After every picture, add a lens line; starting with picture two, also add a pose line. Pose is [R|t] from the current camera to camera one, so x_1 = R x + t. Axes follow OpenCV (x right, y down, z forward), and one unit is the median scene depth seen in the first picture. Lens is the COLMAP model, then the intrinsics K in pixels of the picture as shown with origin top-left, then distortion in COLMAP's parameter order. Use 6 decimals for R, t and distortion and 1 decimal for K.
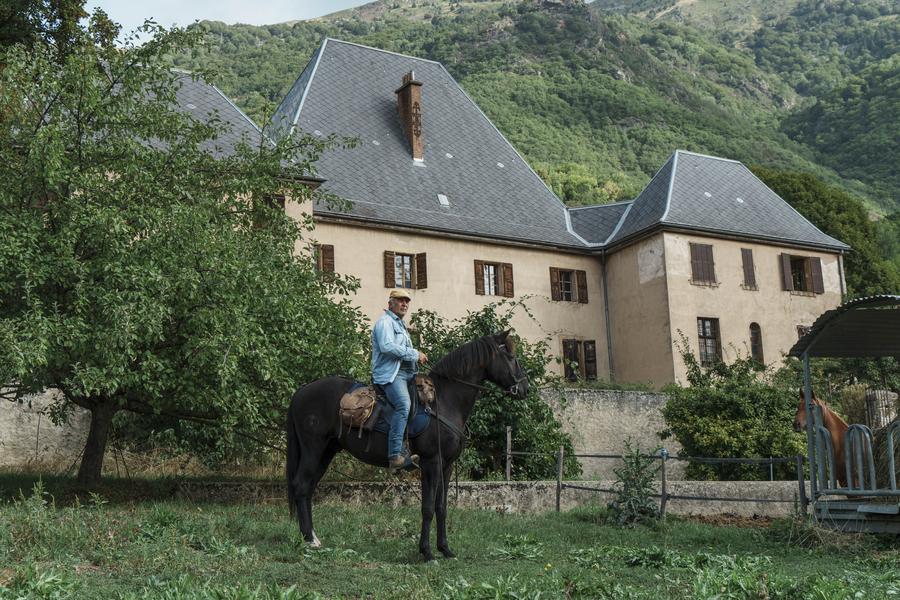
lens RADIAL K [[1194.9, 0, 420.3], [0, 1194.9, 297.0], [0, 0, 1]] dist [0.000633, 0.027394]
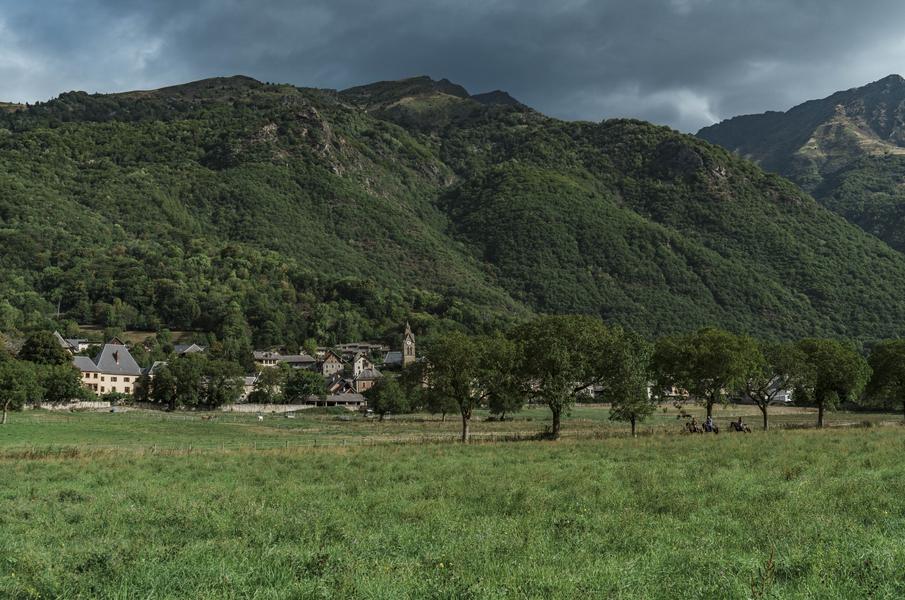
lens RADIAL K [[913.5, 0, 452.5], [0, 913.5, 300.0], [0, 0, 1]] dist [0.001951, 0.015679]
pose [[0.973575, 0.037527, 0.225261, 0.046550], [-0.045140, 0.998567, 0.028742, -0.048605], [-0.223860, -0.038151, 0.973874, -0.318345]]
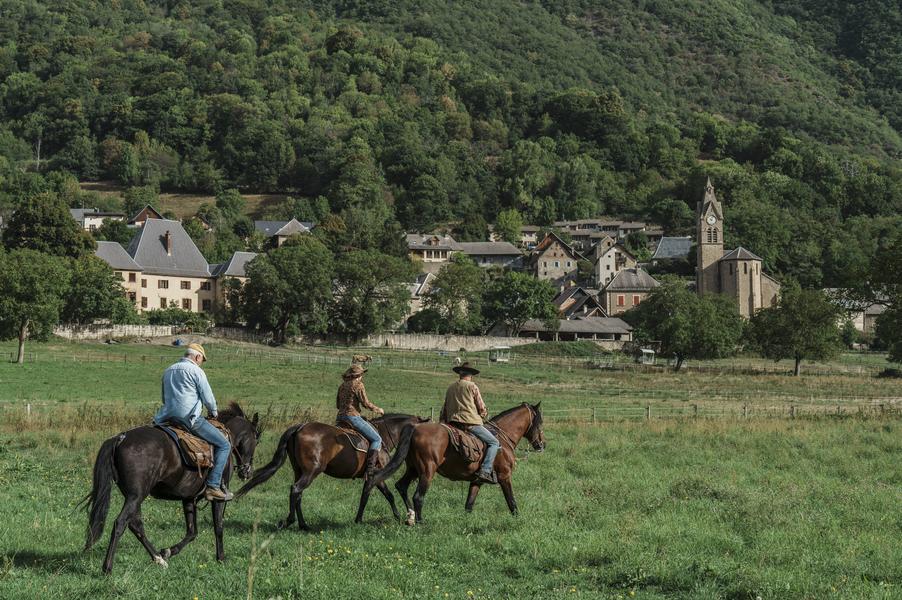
lens RADIAL K [[1800.7, 0, 471.7], [0, 1800.7, 300.4], [0, 0, 1]] dist [-0.030466, -0.159612]
pose [[0.996844, 0.030154, 0.073441, 0.036278], [-0.039402, 0.991000, 0.127928, -0.049005], [-0.068922, -0.130418, 0.989061, -0.321194]]
